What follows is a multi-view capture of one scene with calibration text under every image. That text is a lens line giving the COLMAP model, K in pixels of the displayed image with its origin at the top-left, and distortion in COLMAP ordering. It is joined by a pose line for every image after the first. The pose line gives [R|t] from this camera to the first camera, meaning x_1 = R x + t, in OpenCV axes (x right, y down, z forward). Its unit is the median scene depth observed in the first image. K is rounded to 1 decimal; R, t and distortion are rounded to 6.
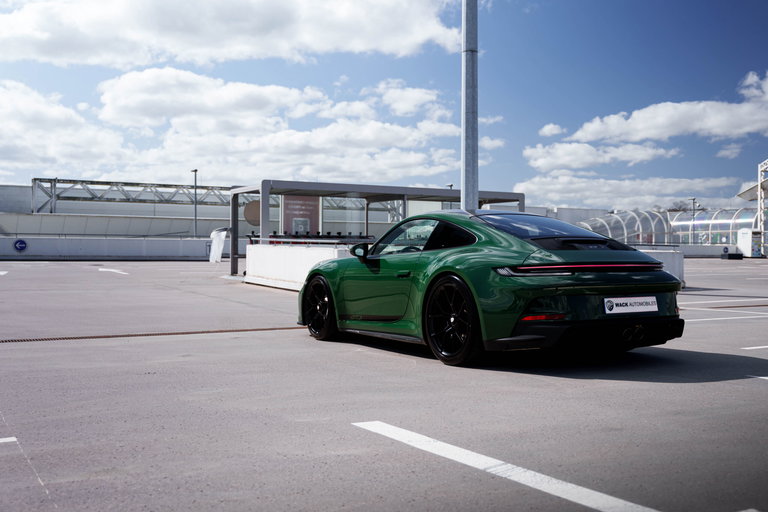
lens RADIAL K [[752.8, 0, 384.8], [0, 752.8, 256.5], [0, 0, 1]] dist [-0.005089, 0.000000]
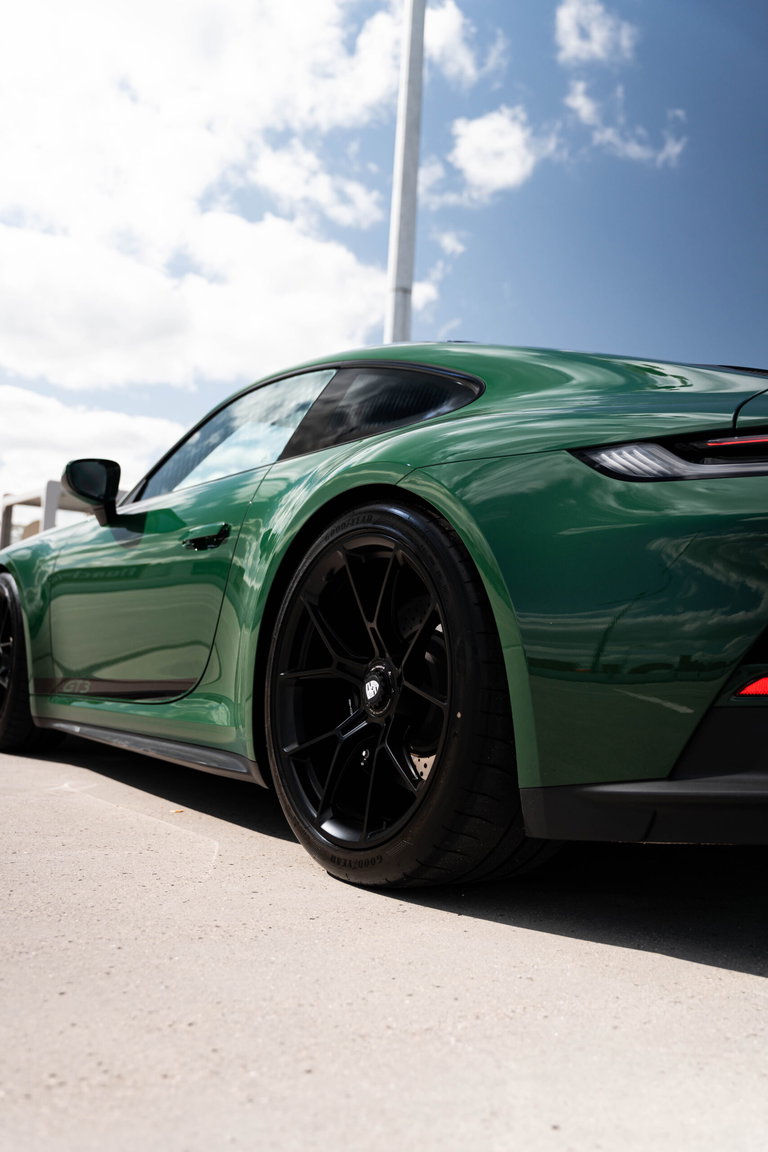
lens RADIAL K [[1040.8, 0, 381.3], [0, 1040.8, 576.8], [0, 0, 1]] dist [0.004927, 0.002106]
pose [[0.990850, 0.067025, 0.117150, 0.048469], [-0.059558, 0.996033, -0.066120, 0.066167], [-0.121117, 0.058538, 0.990911, 0.630590]]
